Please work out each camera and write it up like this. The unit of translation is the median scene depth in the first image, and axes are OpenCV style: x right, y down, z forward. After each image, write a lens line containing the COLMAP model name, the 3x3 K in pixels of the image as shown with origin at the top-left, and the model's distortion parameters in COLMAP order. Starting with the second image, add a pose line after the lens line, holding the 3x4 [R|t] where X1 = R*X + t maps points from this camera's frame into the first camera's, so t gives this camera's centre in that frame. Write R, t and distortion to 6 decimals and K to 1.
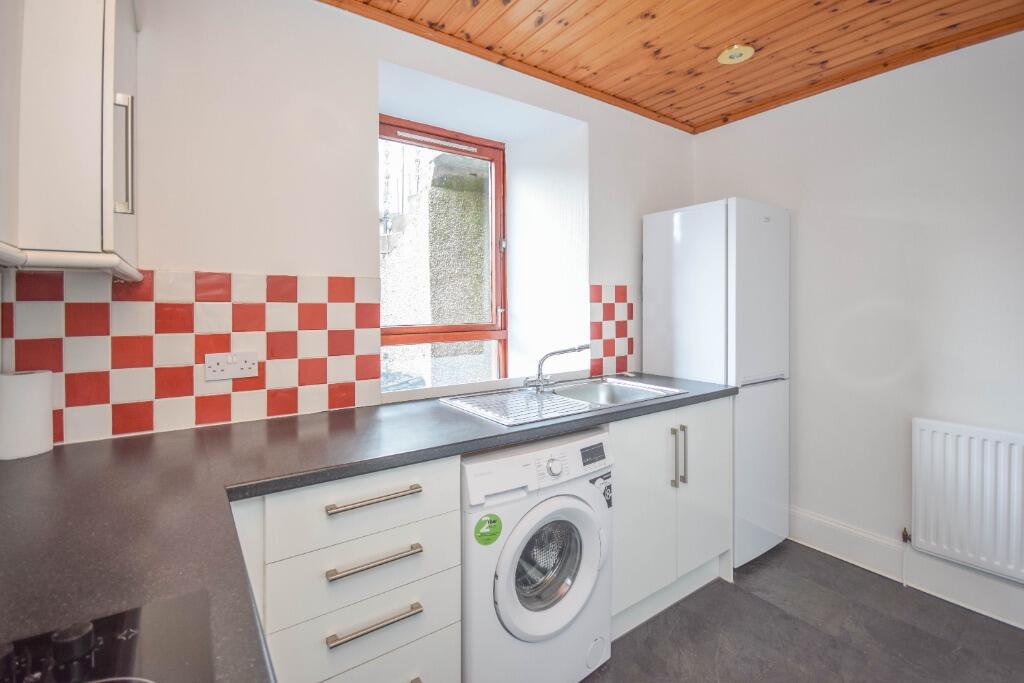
lens RADIAL K [[465.6, 0, 524.4], [0, 465.6, 307.3], [0, 0, 1]] dist [-0.000730, -0.000306]
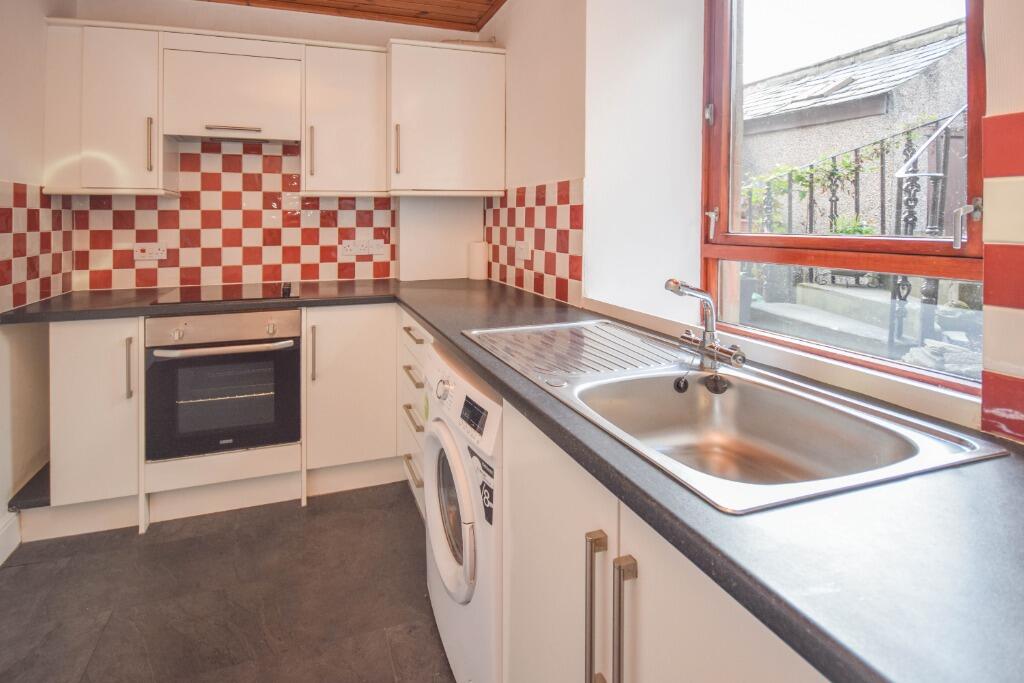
lens RADIAL K [[470.9, 0, 418.7], [0, 470.9, 223.4], [0, 0, 1]] dist [0.002133, 0.000394]
pose [[-0.362586, 0.015866, -0.931815, 0.620003], [0.009366, 0.999867, 0.013380, 0.012787], [0.931903, -0.003876, -0.362687, 0.880259]]
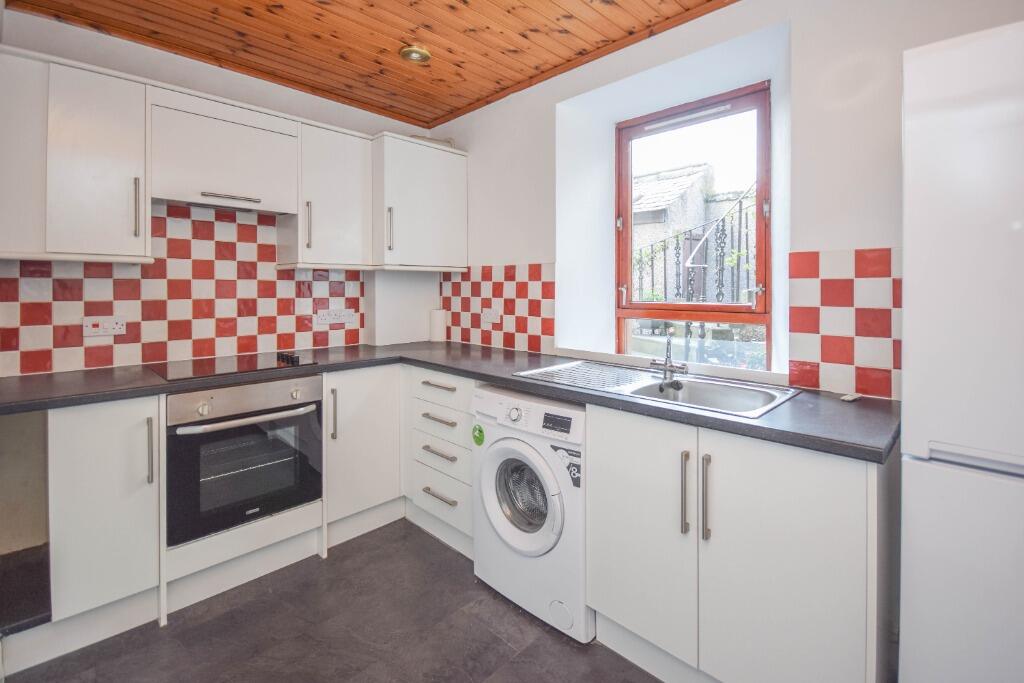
lens RADIAL K [[474.9, 0, 479.2], [0, 474.9, 283.4], [0, 0, 1]] dist [-0.000429, -0.000620]
pose [[0.121311, -0.000627, -0.992614, 0.893336], [-0.002027, 0.999998, -0.000879, -0.001279], [0.992612, 0.002119, 0.121310, 0.516398]]
